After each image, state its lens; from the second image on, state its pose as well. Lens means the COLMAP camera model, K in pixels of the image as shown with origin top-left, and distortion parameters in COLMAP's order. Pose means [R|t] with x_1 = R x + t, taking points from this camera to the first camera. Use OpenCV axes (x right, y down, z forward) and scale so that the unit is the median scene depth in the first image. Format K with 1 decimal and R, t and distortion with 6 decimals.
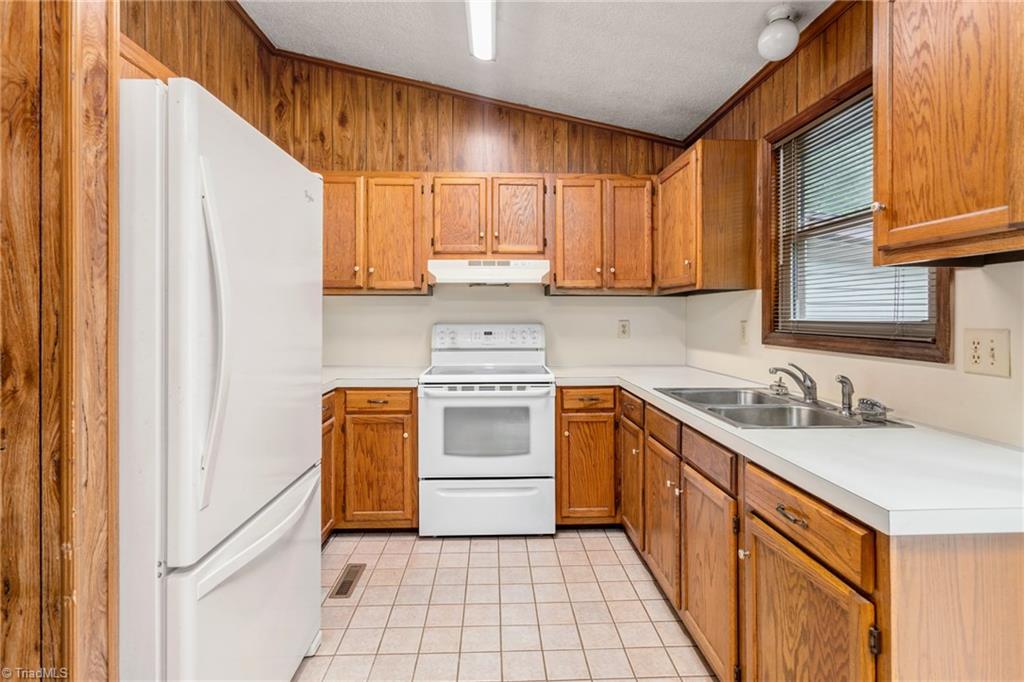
lens RADIAL K [[489.2, 0, 515.8], [0, 489.2, 314.2], [0, 0, 1]] dist [-0.014725, 0.007685]
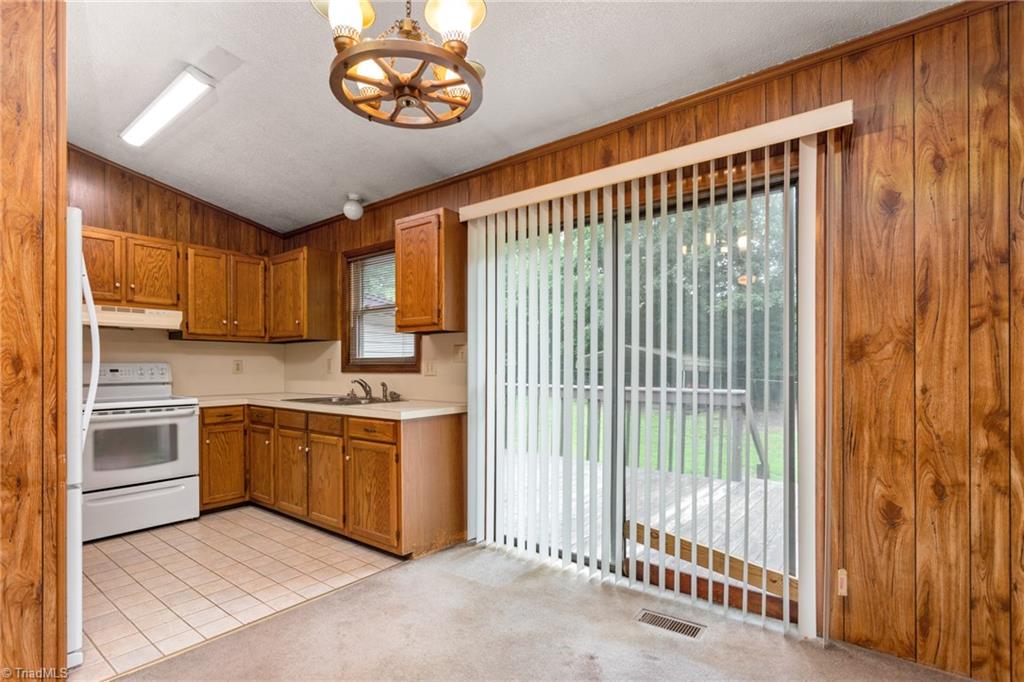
lens RADIAL K [[489.2, 0, 510.4], [0, 489.2, 371.5], [0, 0, 1]] dist [-0.014725, 0.007685]
pose [[0.643413, -0.009316, 0.765462, -0.430276], [0.000359, 0.999930, 0.011868, 0.037428], [-0.765519, -0.007361, 0.643371, -0.568238]]
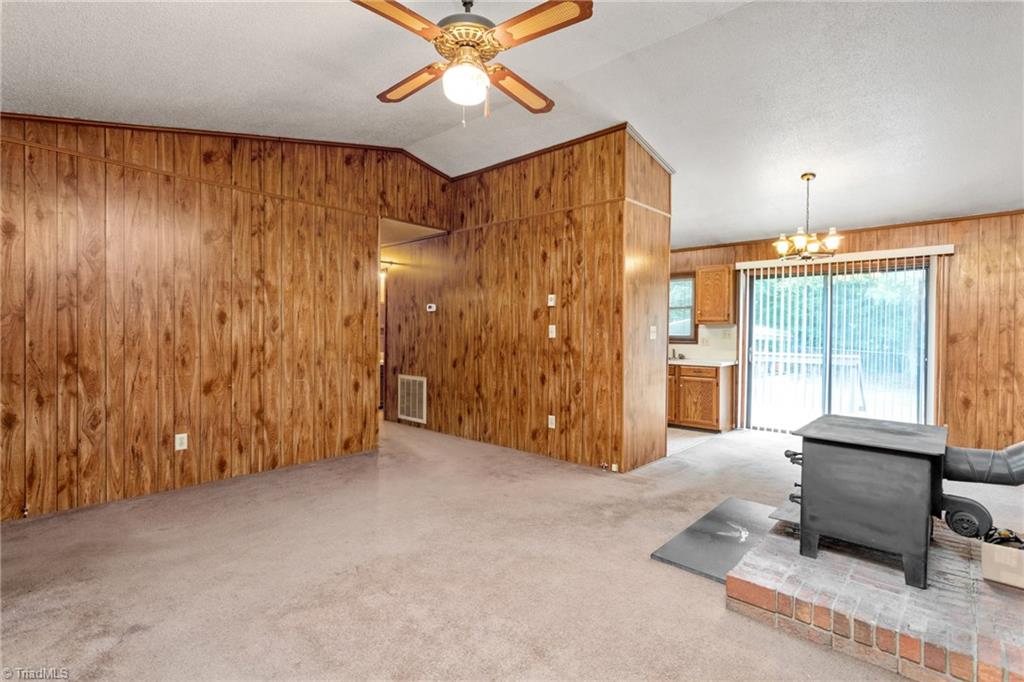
lens RADIAL K [[489.2, 0, 505.4], [0, 489.2, 341.1], [0, 0, 1]] dist [-0.014725, 0.007685]
pose [[0.702807, -0.008396, 0.711331, -2.218853], [-0.009018, 0.999745, 0.020711, -0.005078], [-0.711323, -0.020971, 0.702552, -0.586108]]
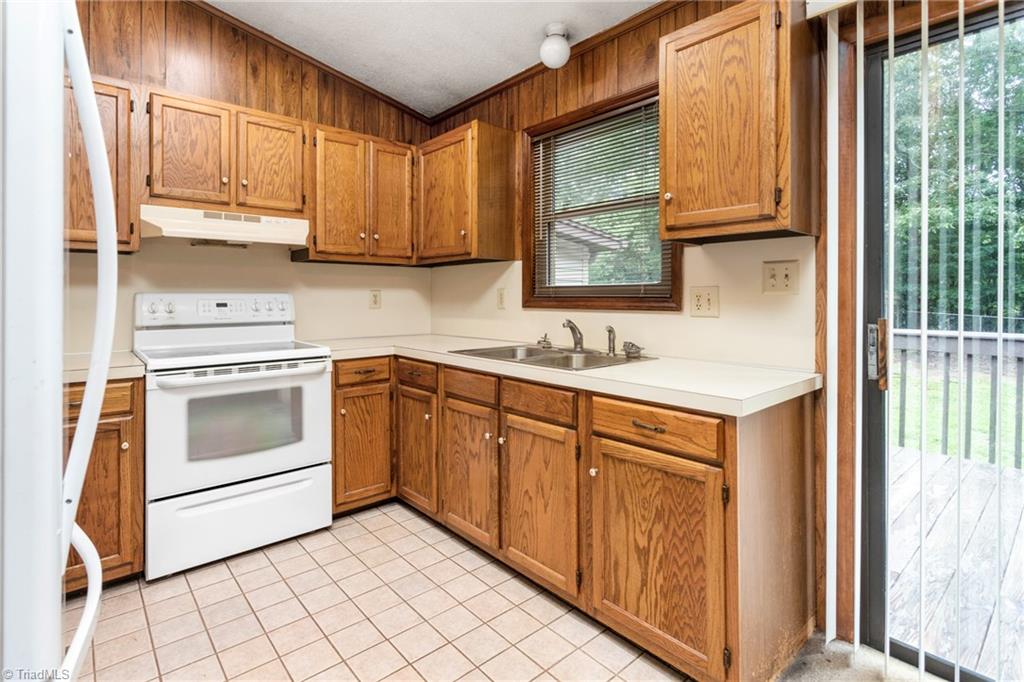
lens RADIAL K [[489.2, 0, 506.7], [0, 489.2, 298.3], [0, 0, 1]] dist [-0.014725, 0.007685]
pose [[0.778477, -0.005155, 0.627651, -0.253671], [0.001138, 0.999976, 0.006801, 0.030389], [-0.627672, -0.004580, 0.778465, 0.109361]]
